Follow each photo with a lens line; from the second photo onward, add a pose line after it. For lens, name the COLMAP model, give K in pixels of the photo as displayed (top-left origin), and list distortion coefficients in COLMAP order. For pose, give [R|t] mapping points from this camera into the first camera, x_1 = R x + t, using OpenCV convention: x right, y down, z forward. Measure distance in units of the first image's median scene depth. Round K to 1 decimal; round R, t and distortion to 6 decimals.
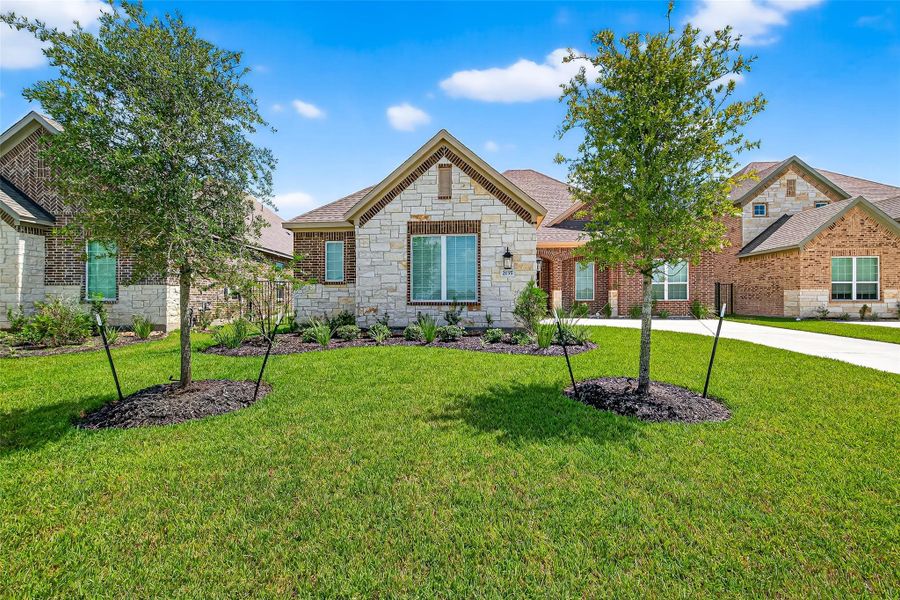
lens RADIAL K [[362.3, 0, 454.9], [0, 362.3, 297.4], [0, 0, 1]] dist [-0.004745, -0.000170]
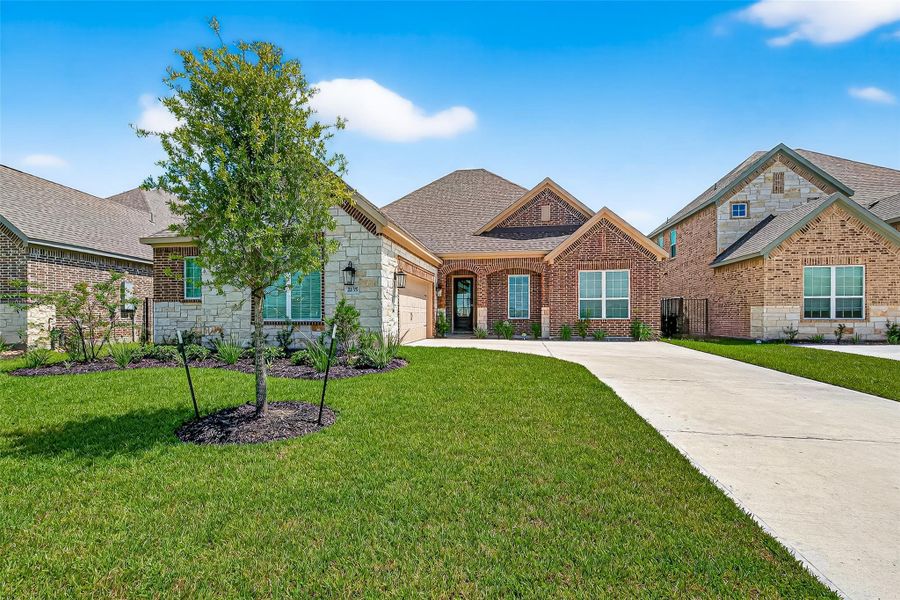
lens RADIAL K [[420.0, 0, 448.8], [0, 420.0, 317.4], [0, 0, 1]] dist [-0.005023, -0.000315]
pose [[0.996591, -0.000177, -0.082506, 0.315546], [0.000758, 0.999975, 0.007007, -0.002684], [0.082503, -0.007046, 0.996566, -0.024123]]
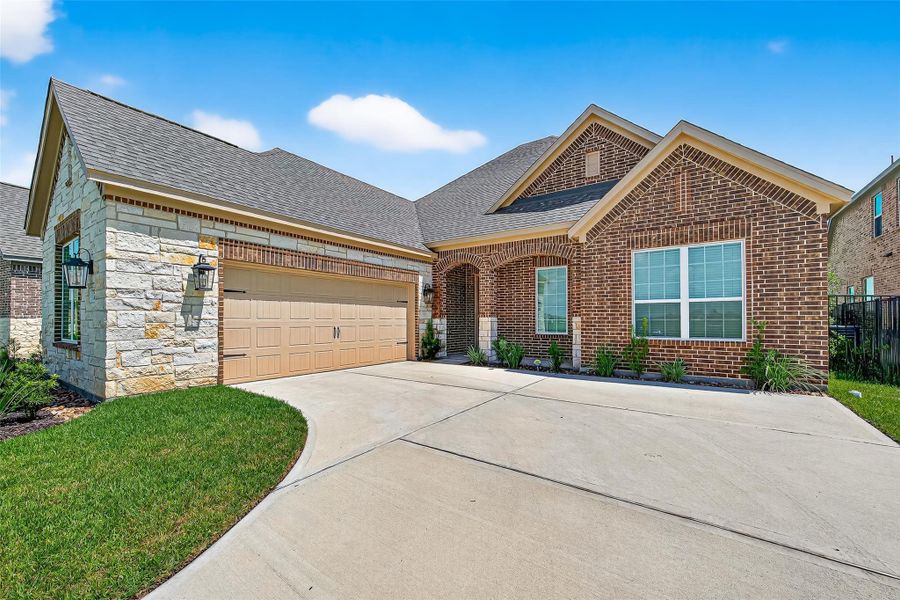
lens RADIAL K [[362.3, 0, 465.8], [0, 362.3, 315.5], [0, 0, 1]] dist [-0.004745, -0.000170]
pose [[0.872620, -0.006718, -0.488354, 0.596210], [0.002648, 0.999956, -0.009024, -0.018950], [0.488393, 0.006581, 0.872599, 0.509996]]
